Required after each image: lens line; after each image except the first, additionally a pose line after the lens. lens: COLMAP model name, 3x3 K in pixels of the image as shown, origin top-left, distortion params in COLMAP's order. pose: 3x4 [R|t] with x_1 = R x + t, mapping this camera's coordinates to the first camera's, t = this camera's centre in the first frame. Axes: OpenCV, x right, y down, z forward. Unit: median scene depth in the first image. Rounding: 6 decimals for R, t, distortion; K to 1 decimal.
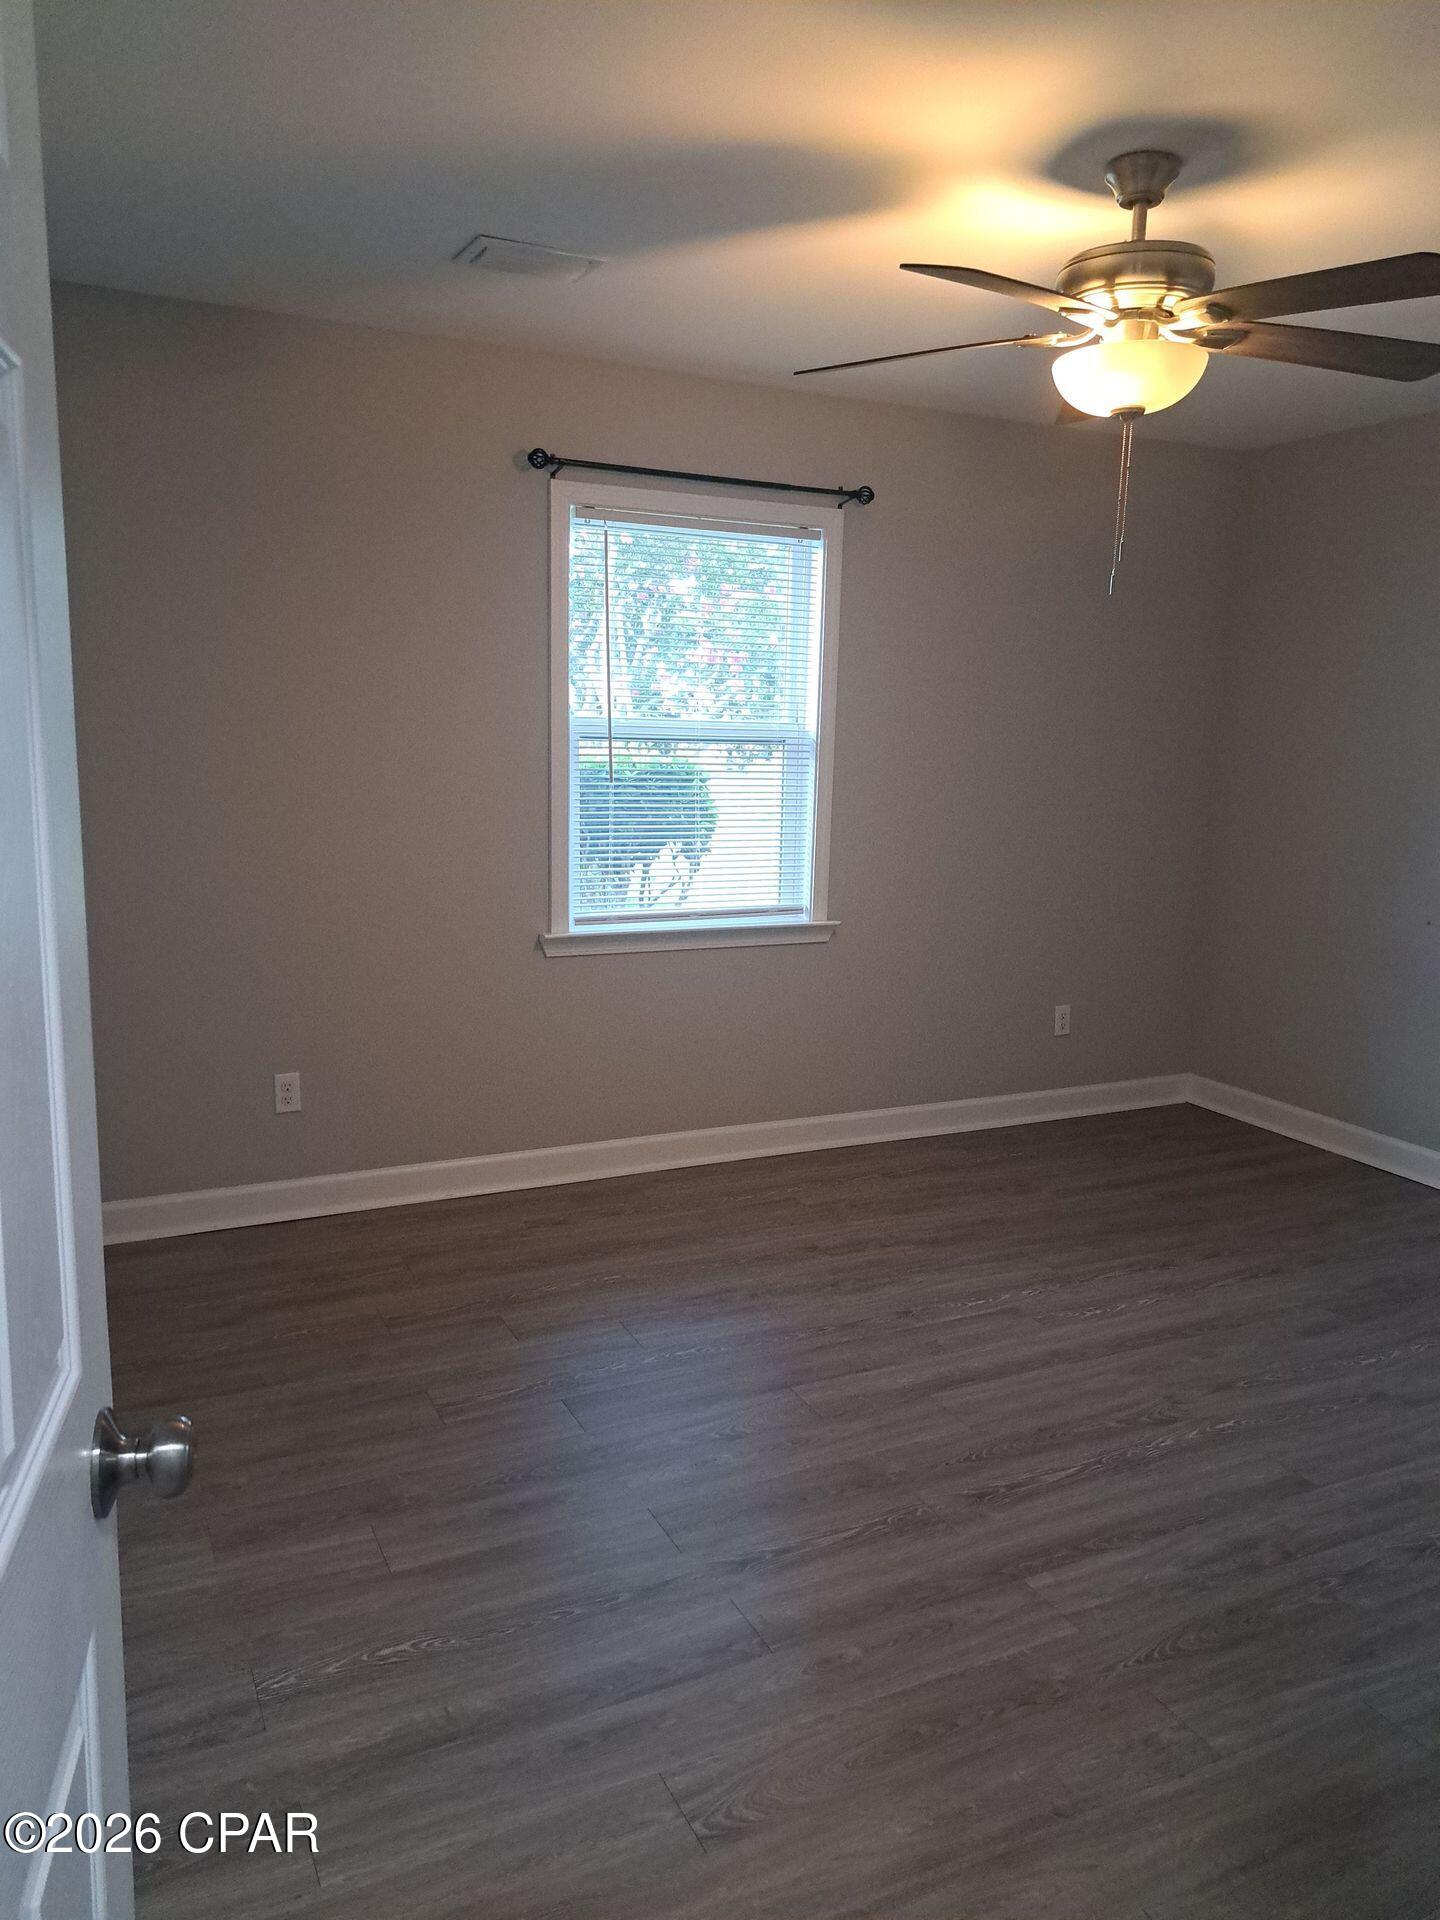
lens RADIAL K [[1342.1, 0, 714.8], [0, 1342.1, 961.9], [0, 0, 1]] dist [0.005094, -0.001853]
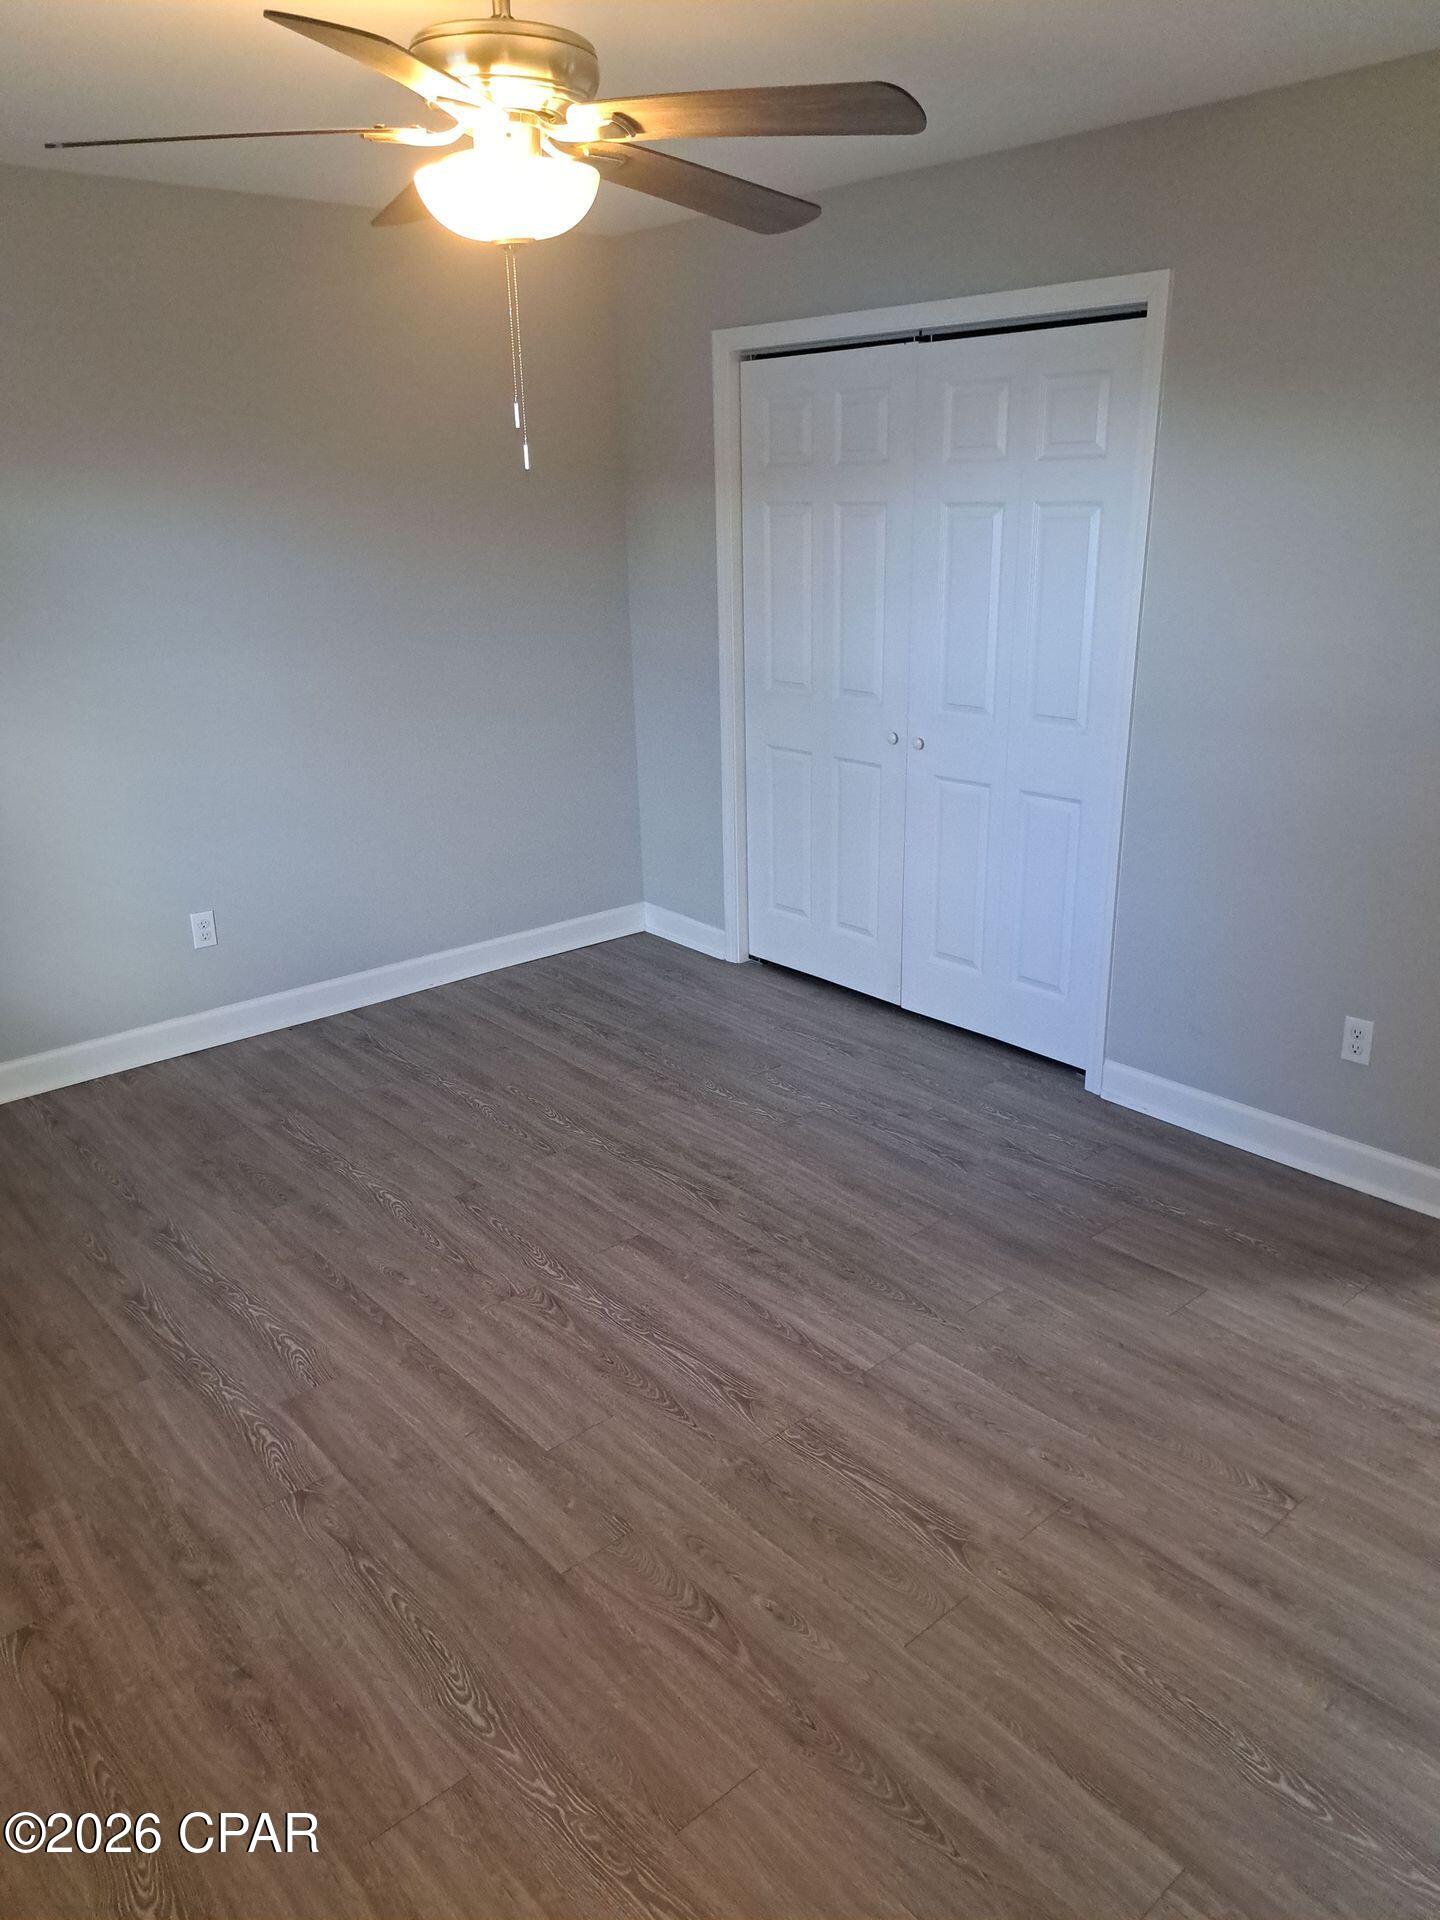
lens RADIAL K [[1342.1, 0, 714.8], [0, 1342.1, 961.9], [0, 0, 1]] dist [0.005094, -0.001853]
pose [[-0.226401, -0.354571, 0.907206, -0.571886], [0.195552, 0.895880, 0.398947, -0.296588], [-0.954202, 0.267728, -0.133491, 1.013441]]
